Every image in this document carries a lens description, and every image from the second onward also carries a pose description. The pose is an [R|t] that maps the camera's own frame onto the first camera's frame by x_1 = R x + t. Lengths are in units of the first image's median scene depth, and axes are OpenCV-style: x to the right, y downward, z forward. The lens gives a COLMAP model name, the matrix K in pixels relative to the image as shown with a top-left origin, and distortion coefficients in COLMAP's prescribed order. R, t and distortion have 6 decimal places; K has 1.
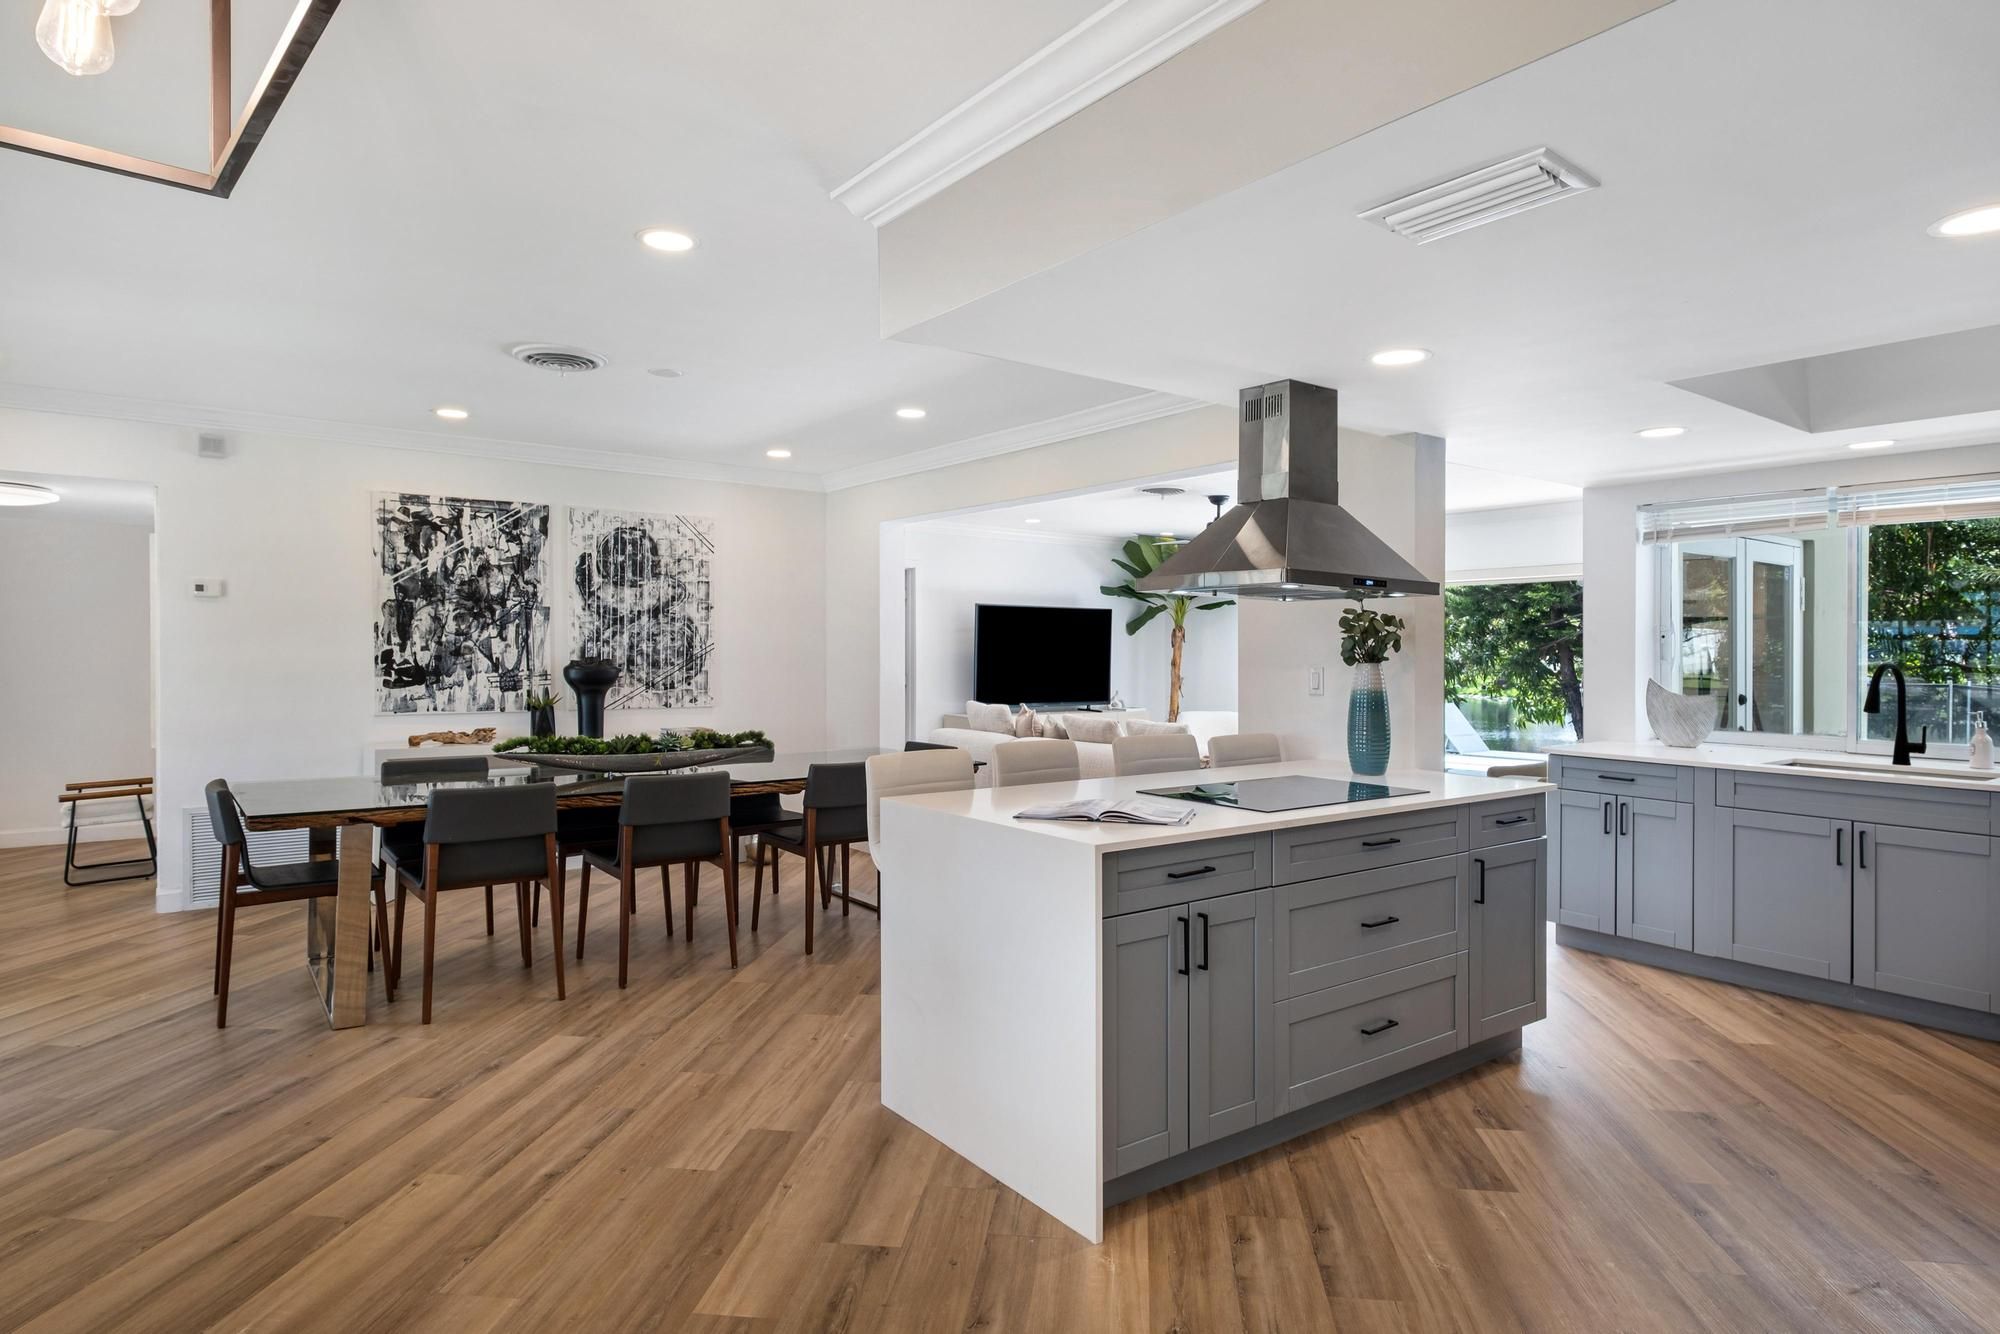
lens RADIAL K [[1114.7, 0, 1001.0], [0, 1114.7, 657.9], [0, 0, 1]] dist [-0.000343, -0.000026]
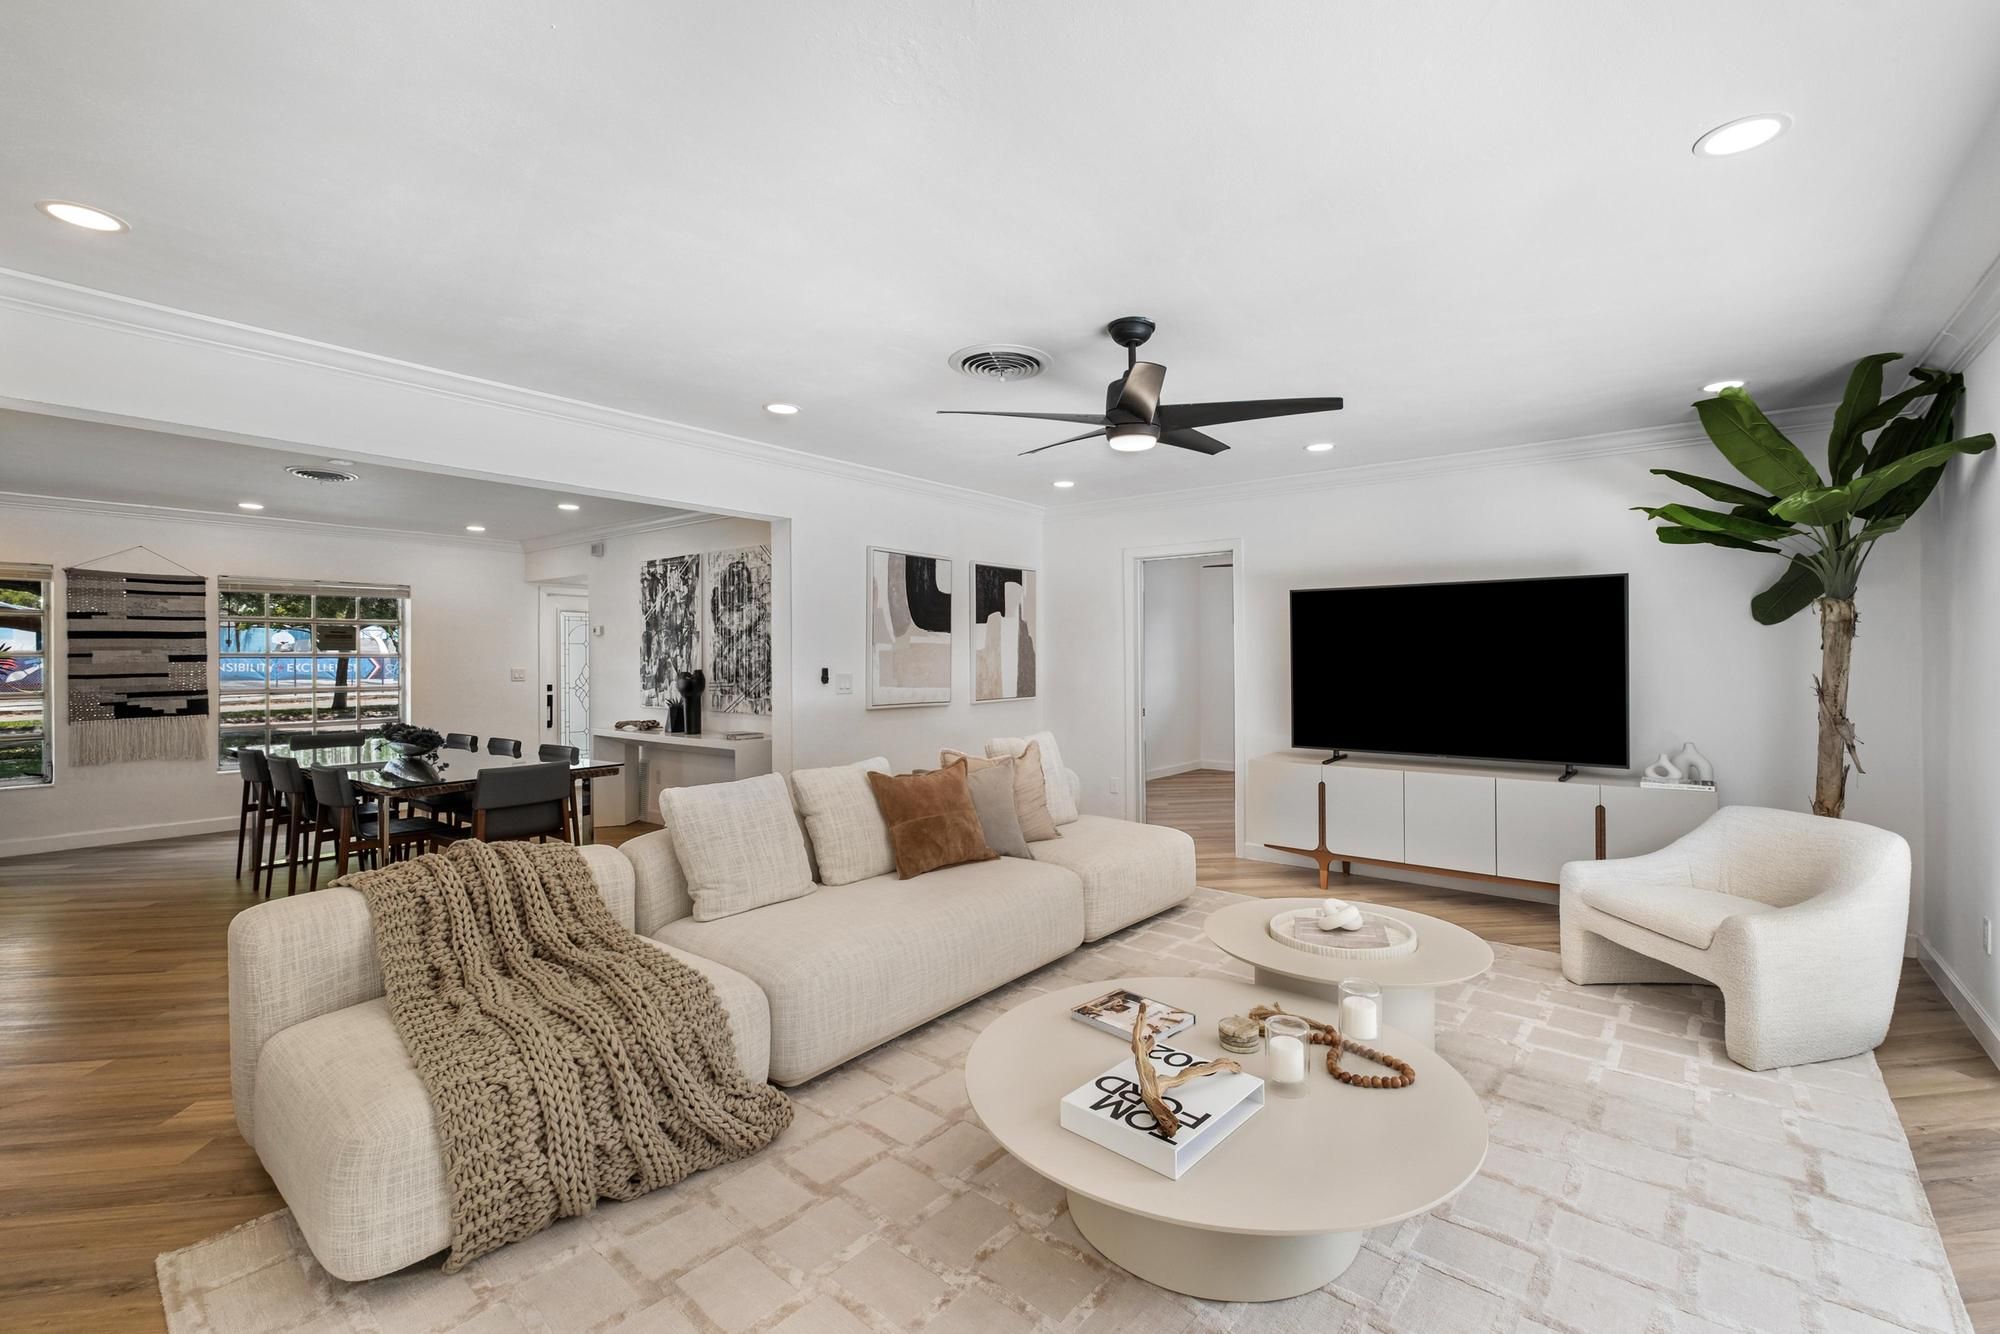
lens RADIAL K [[867.0, 0, 1002.7], [0, 867.0, 659.8], [0, 0, 1]] dist [0.000288, -0.000046]
pose [[0.242169, -0.007729, -0.970203, 0.660975], [-0.002384, 0.999961, -0.008562, -0.004236], [0.970231, 0.004386, 0.242141, 1.084785]]
